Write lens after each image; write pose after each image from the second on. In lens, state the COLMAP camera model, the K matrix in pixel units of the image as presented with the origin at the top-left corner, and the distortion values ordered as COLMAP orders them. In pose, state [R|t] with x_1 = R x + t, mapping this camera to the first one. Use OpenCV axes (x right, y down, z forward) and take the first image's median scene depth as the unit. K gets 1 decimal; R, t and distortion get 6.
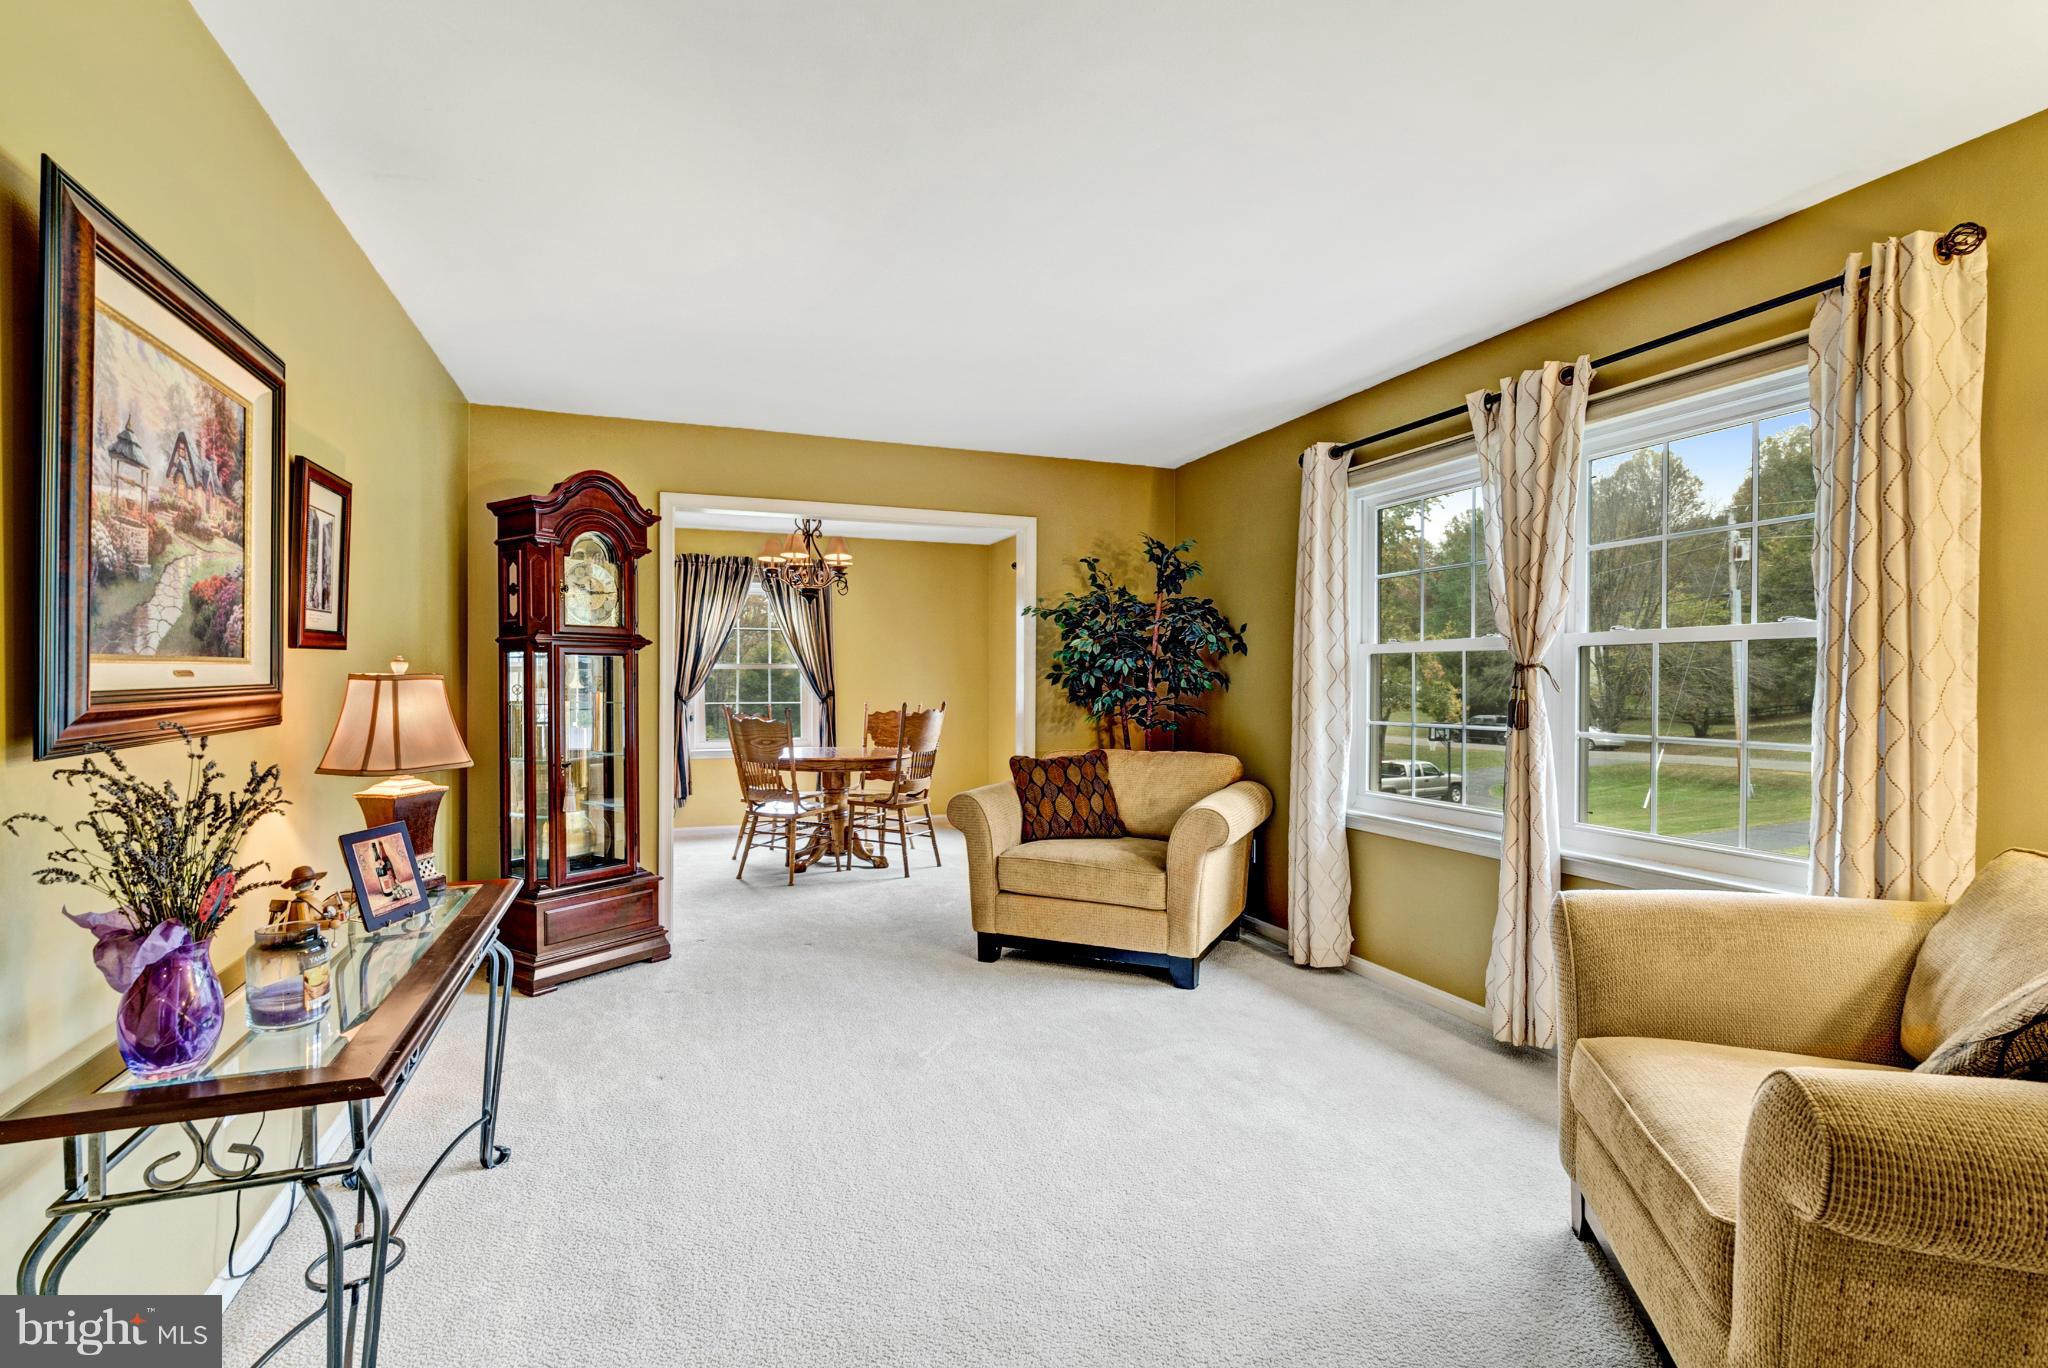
lens RADIAL K [[955.4, 0, 1017.8], [0, 955.4, 681.7], [0, 0, 1]] dist [-0.000340, 0.000461]
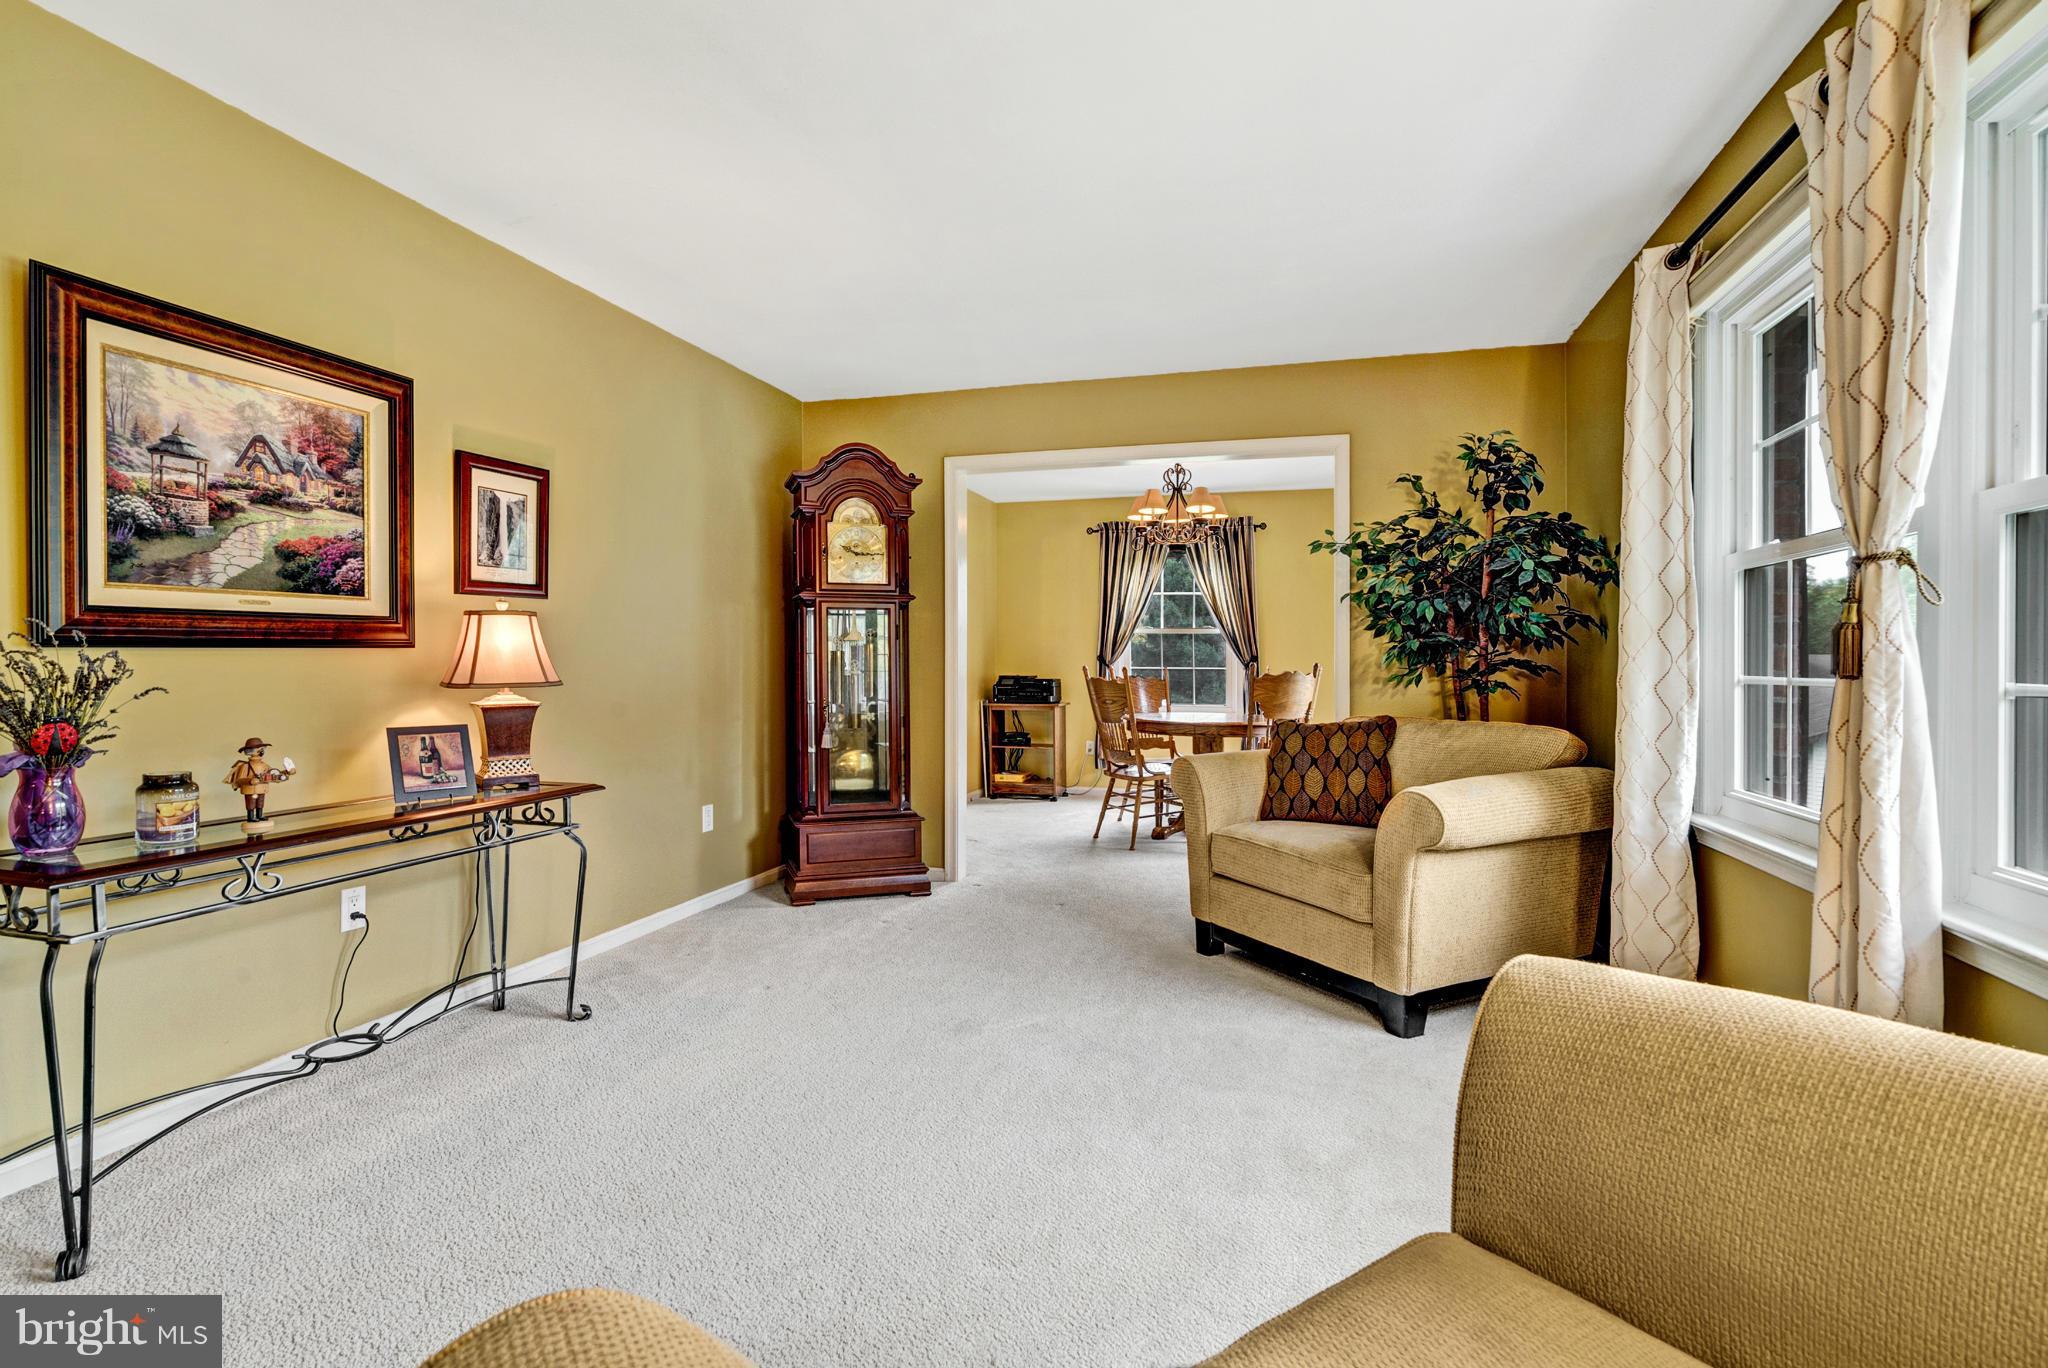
lens RADIAL K [[955.4, 0, 1012.4], [0, 955.4, 656.1], [0, 0, 1]] dist [-0.000340, 0.000461]
pose [[0.795313, -0.001954, -0.606196, 0.355390], [-0.002118, 0.999980, -0.006002, 0.030913], [0.606196, 0.006058, 0.795292, 0.214577]]
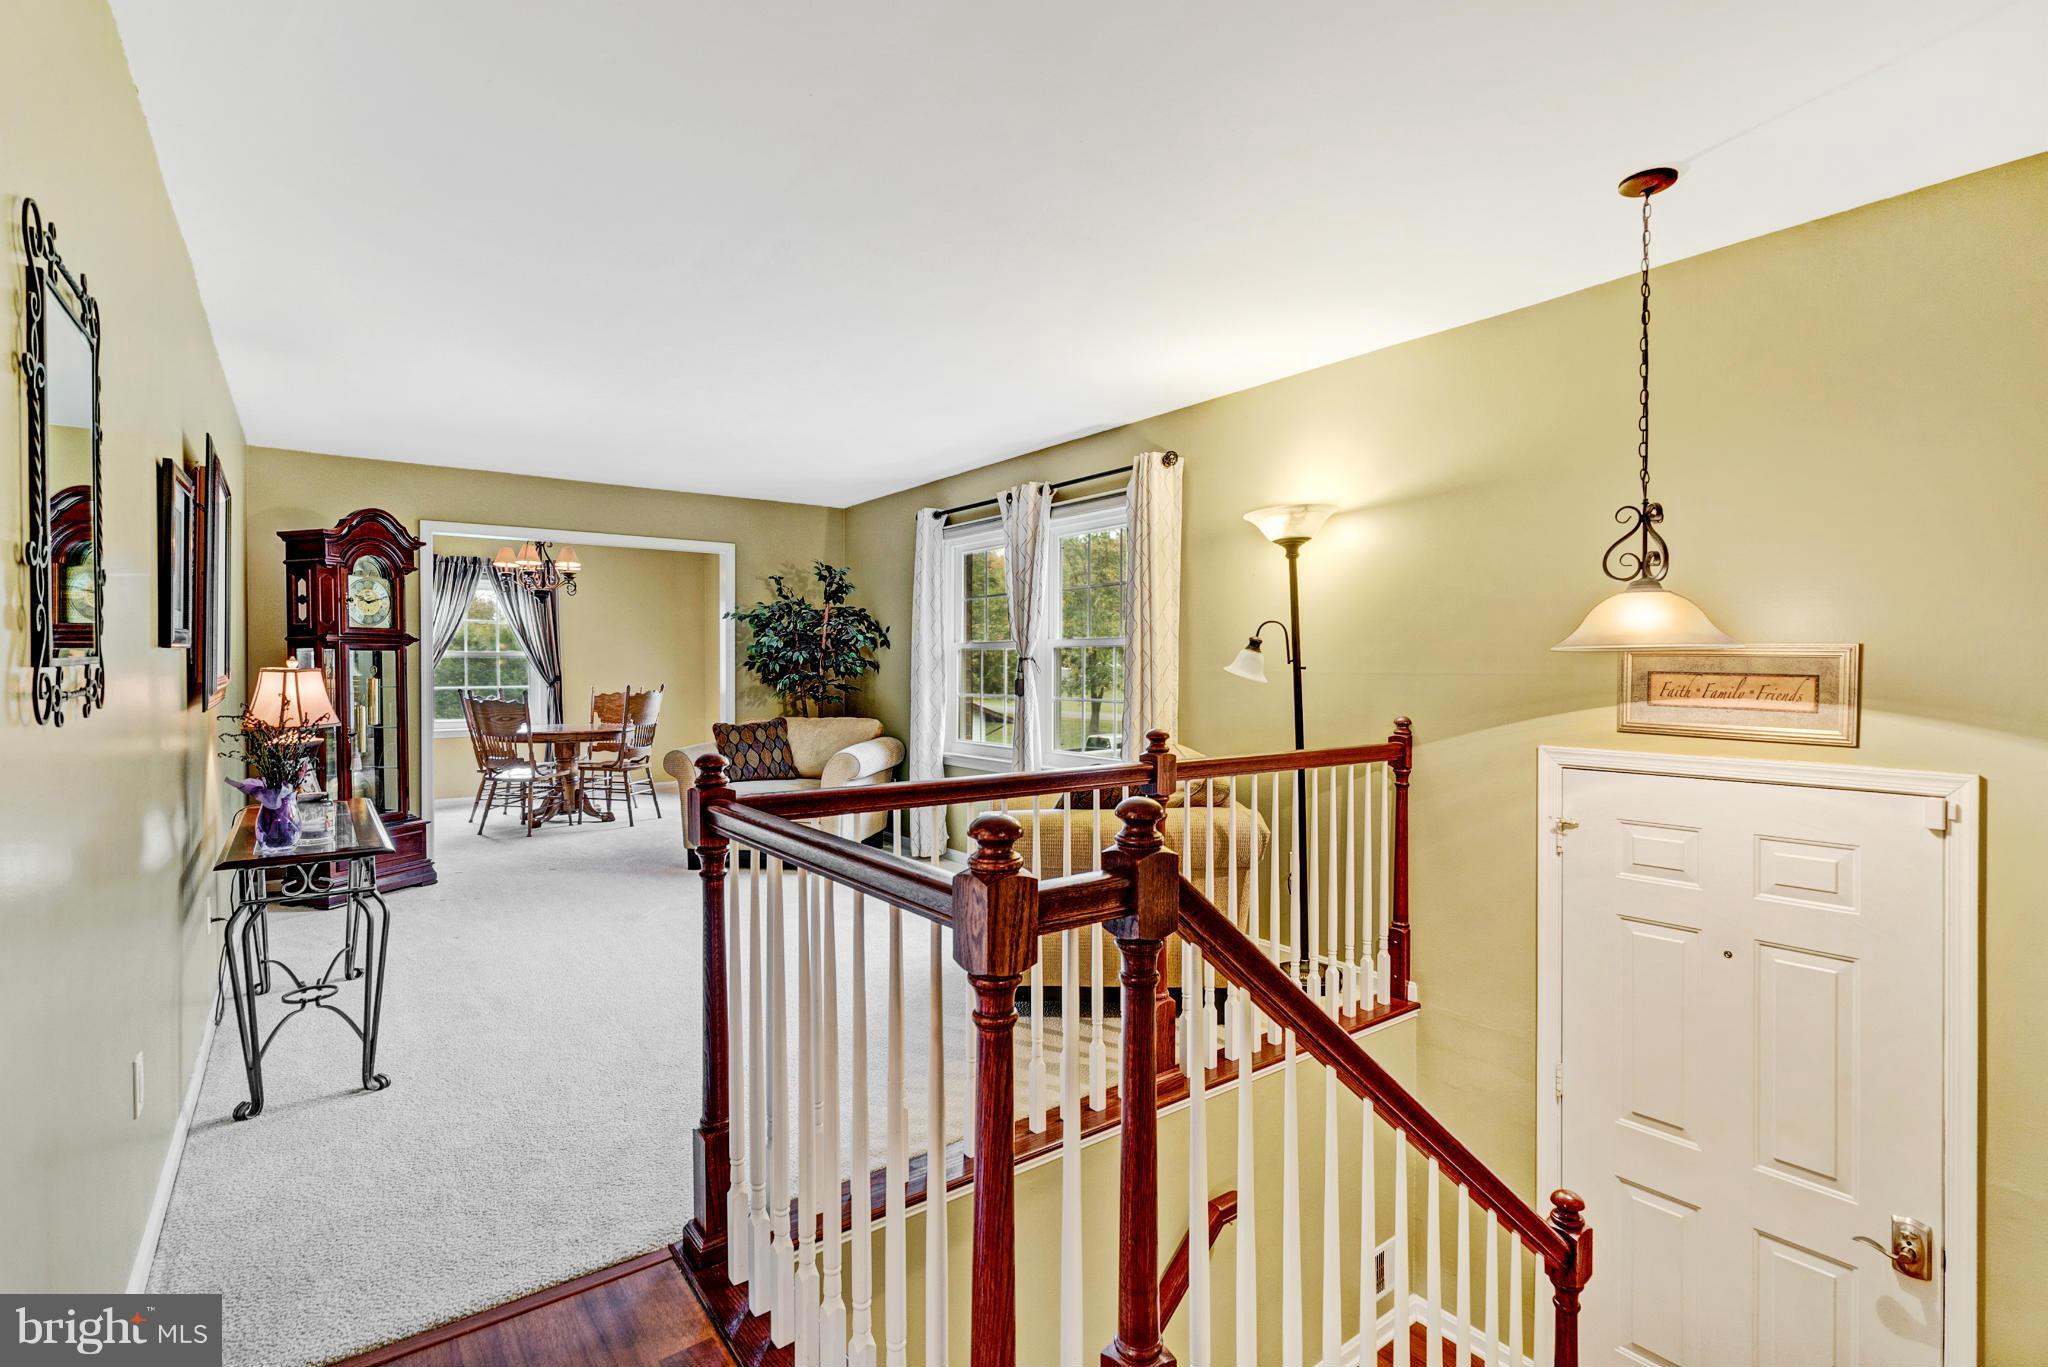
lens RADIAL K [[955.4, 0, 1023.1], [0, 955.4, 676.7], [0, 0, 1]] dist [-0.000340, 0.000461]
pose [[0.961972, -0.007631, 0.273040, 0.050744], [0.003863, 0.999890, 0.014336, -0.006951], [-0.273120, -0.012736, 0.961896, -0.470086]]
